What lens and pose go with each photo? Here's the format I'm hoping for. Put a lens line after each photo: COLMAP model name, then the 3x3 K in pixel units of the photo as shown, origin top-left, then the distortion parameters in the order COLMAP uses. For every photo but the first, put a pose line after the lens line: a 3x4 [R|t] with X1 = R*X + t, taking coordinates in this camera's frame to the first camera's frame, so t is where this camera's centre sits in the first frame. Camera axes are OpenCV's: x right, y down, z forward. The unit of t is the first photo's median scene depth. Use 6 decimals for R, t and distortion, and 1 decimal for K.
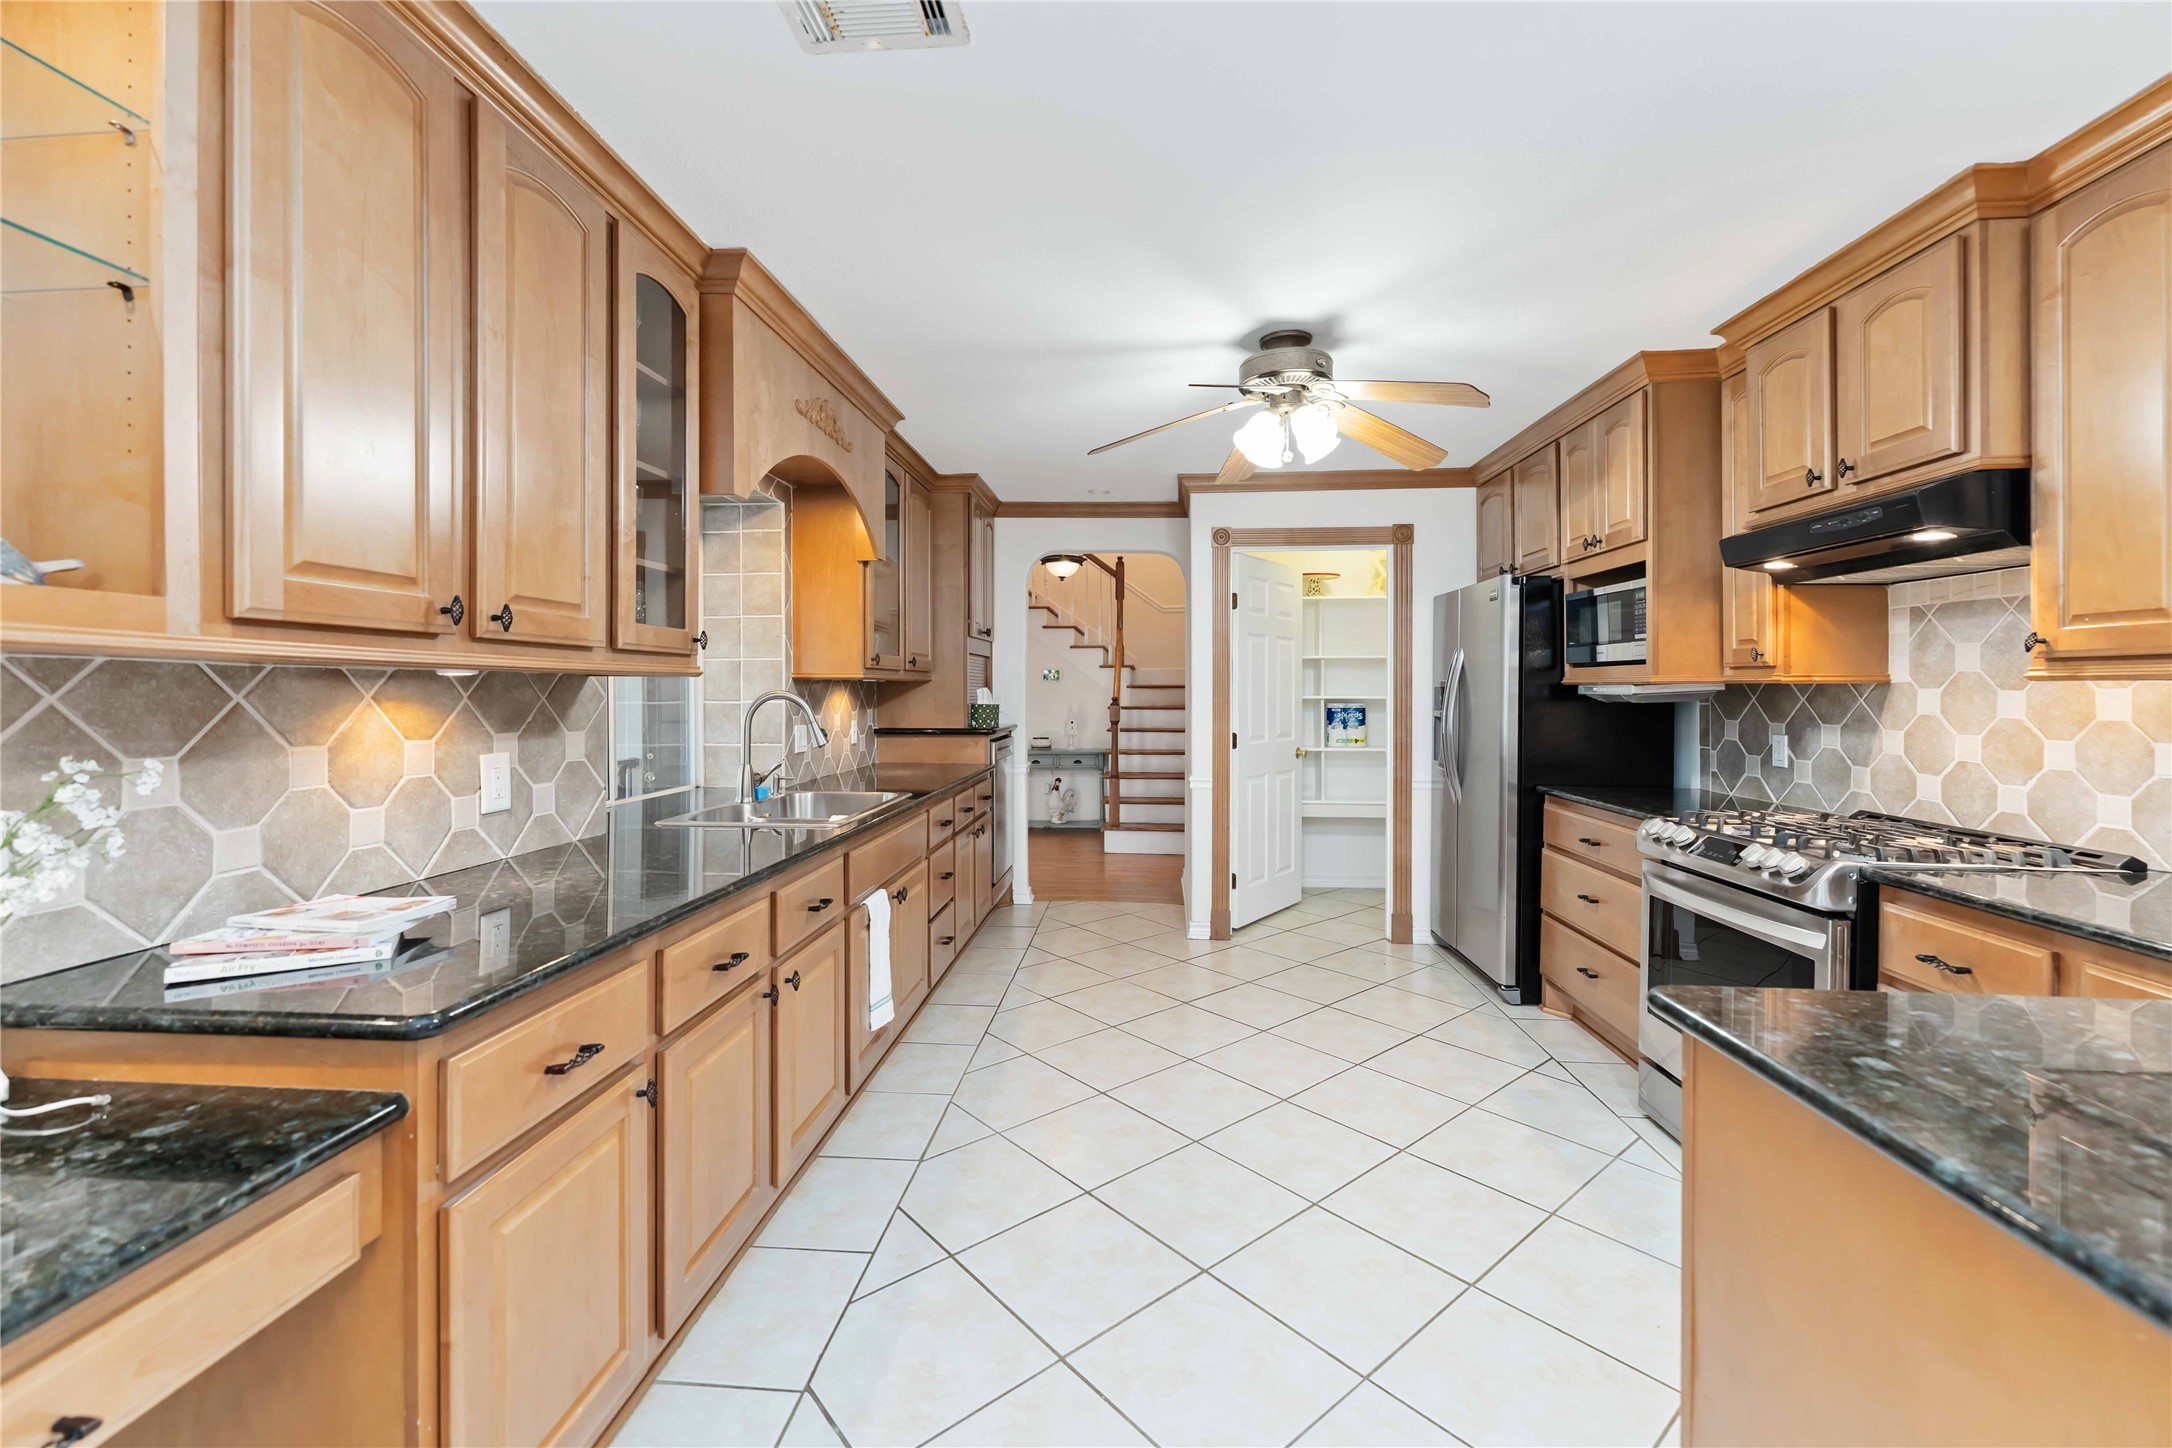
lens RADIAL K [[883.3, 0, 1067.9], [0, 883.3, 690.8], [0, 0, 1]] dist [-0.001602, -0.000721]
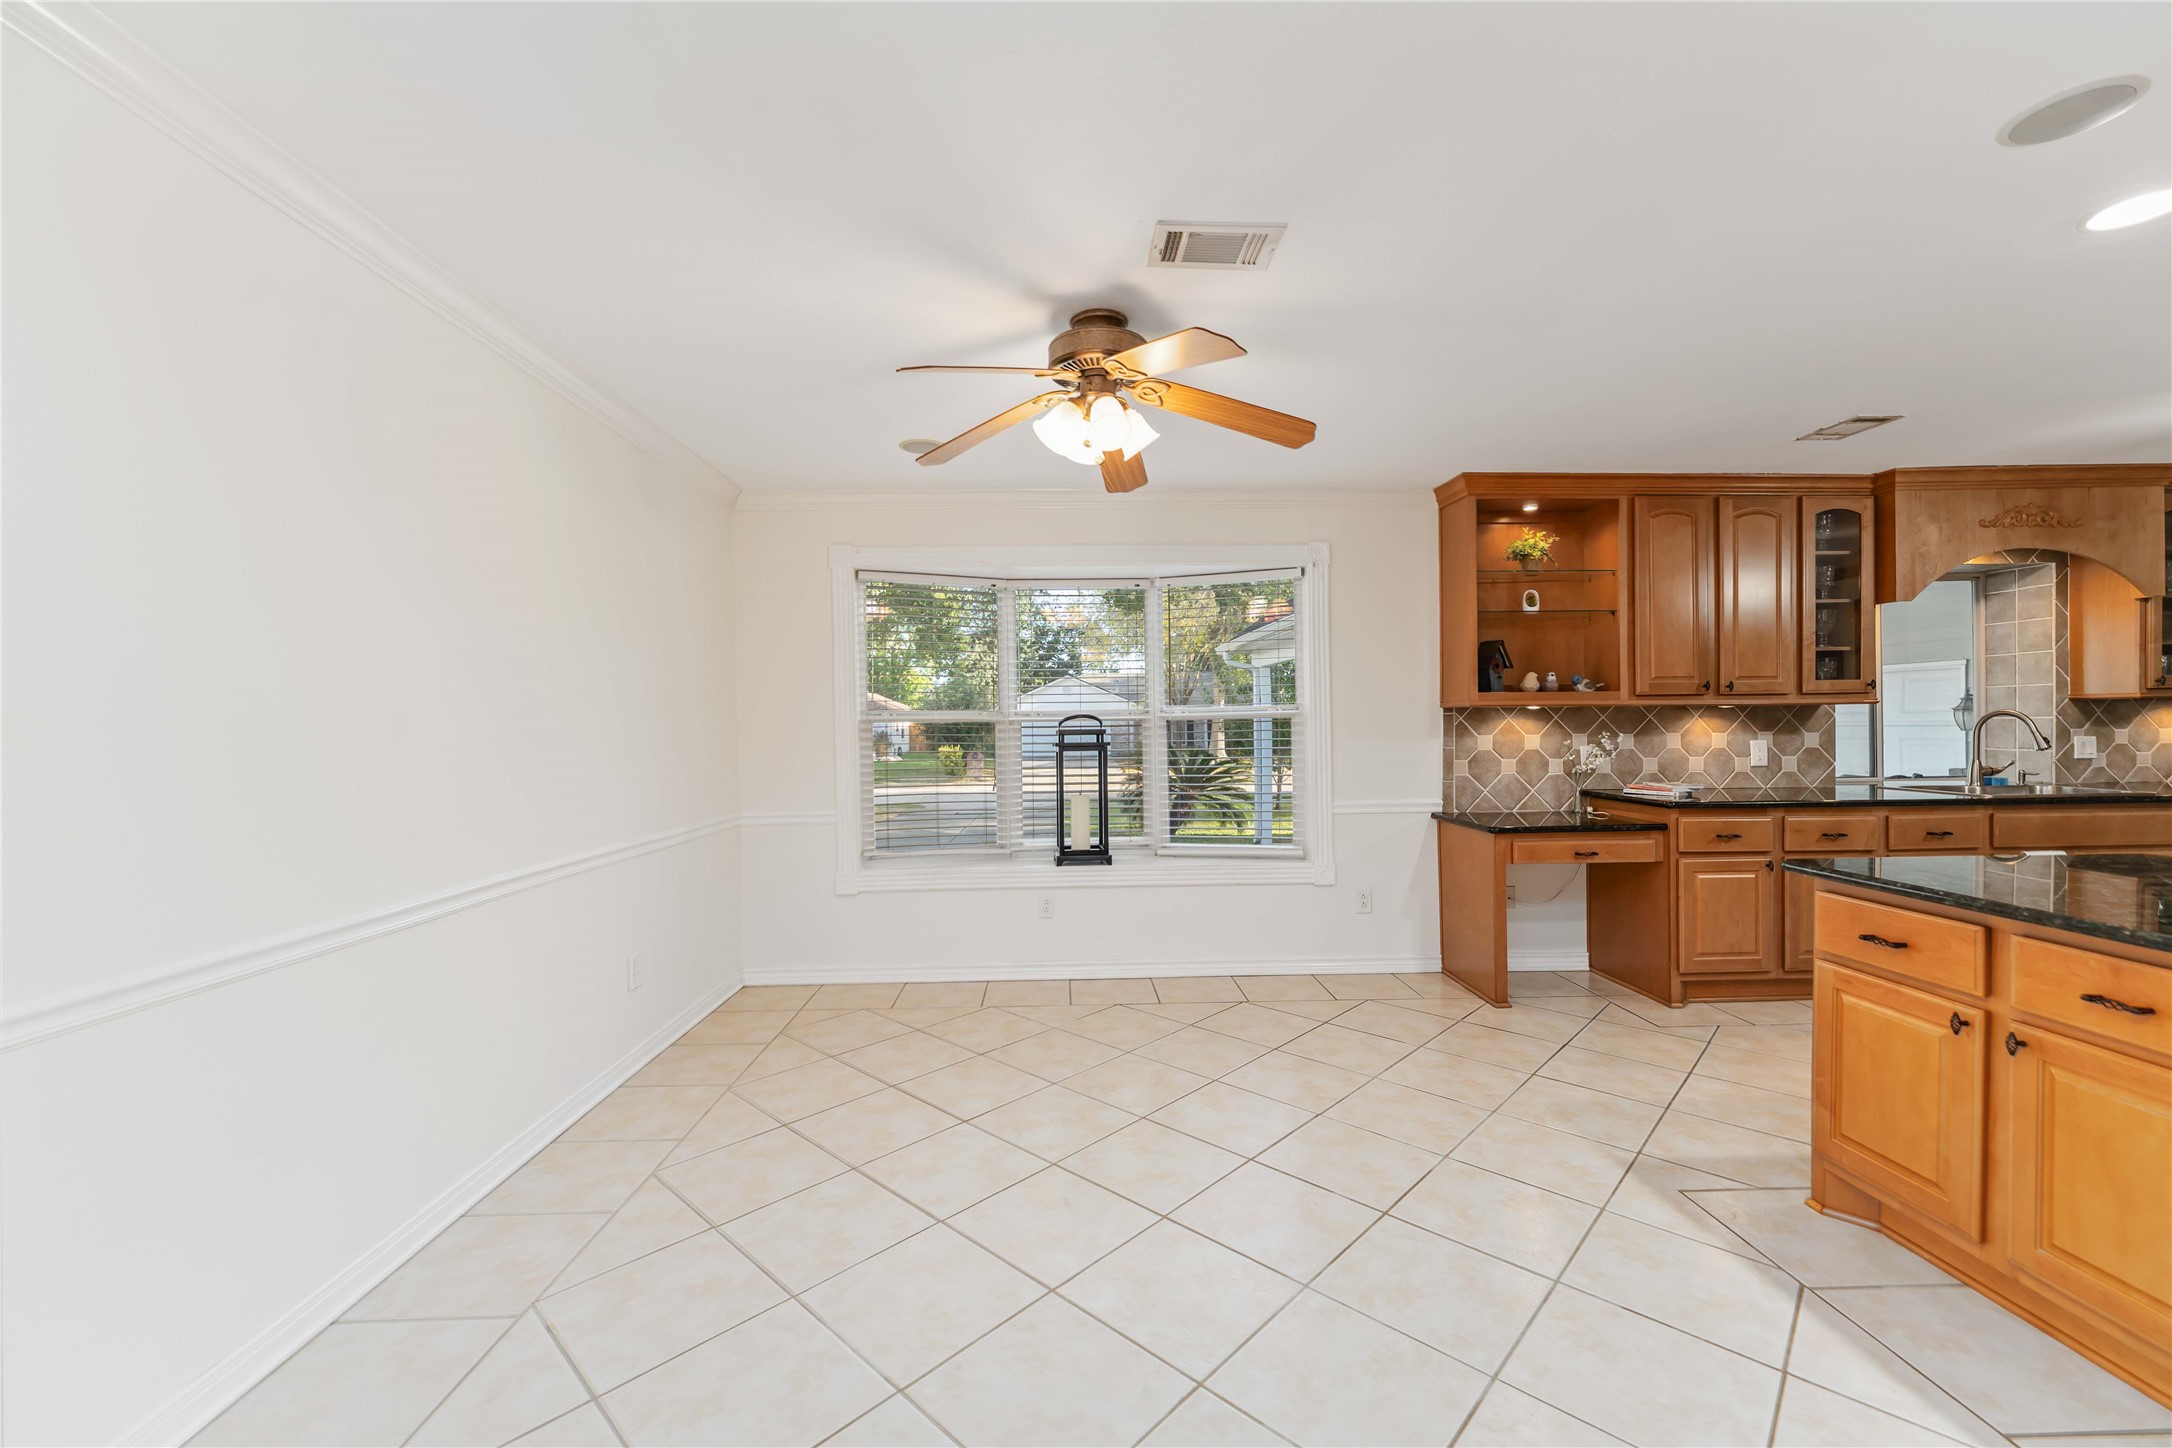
lens RADIAL K [[883.3, 0, 1091.8], [0, 883.3, 729.3], [0, 0, 1]] dist [-0.001602, -0.000721]
pose [[0.122474, 0.011017, -0.992411, 1.210964], [0.013016, 0.999835, 0.012705, -0.007602], [0.992386, -0.014474, 0.122310, -0.851709]]
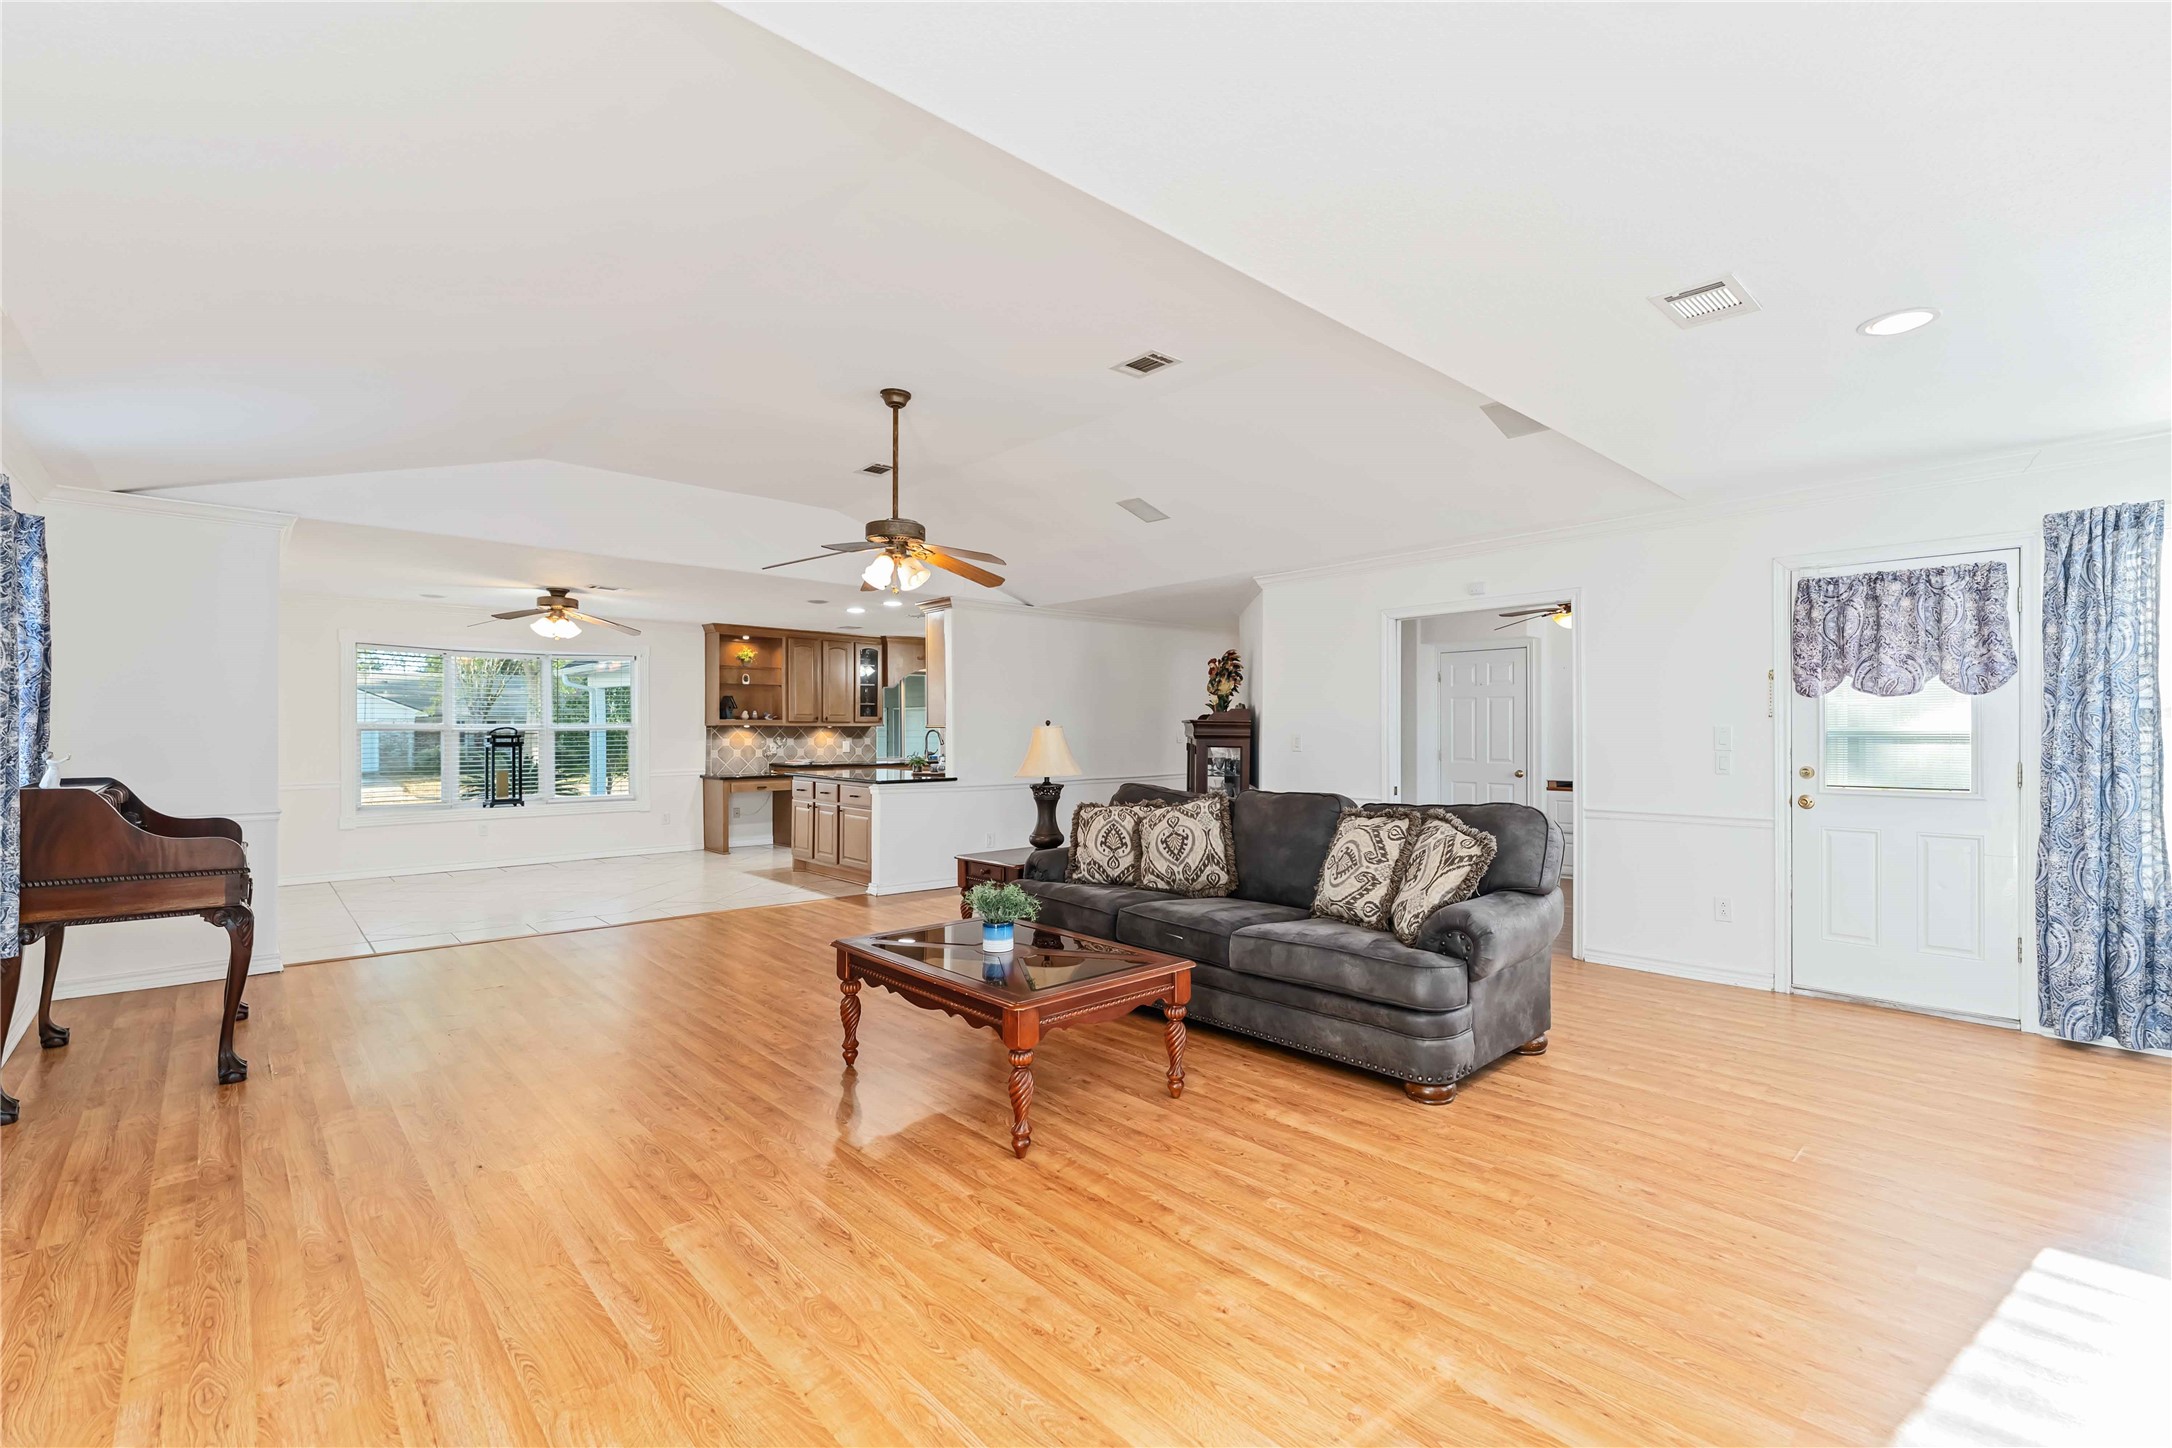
lens RADIAL K [[883.3, 0, 1092.3], [0, 883.3, 718.5], [0, 0, 1]] dist [-0.001602, -0.000721]
pose [[0.742115, -0.008133, -0.670223, 3.513299], [0.002569, 0.999954, -0.009291, -0.011868], [0.670268, 0.005173, 0.742102, -1.712779]]
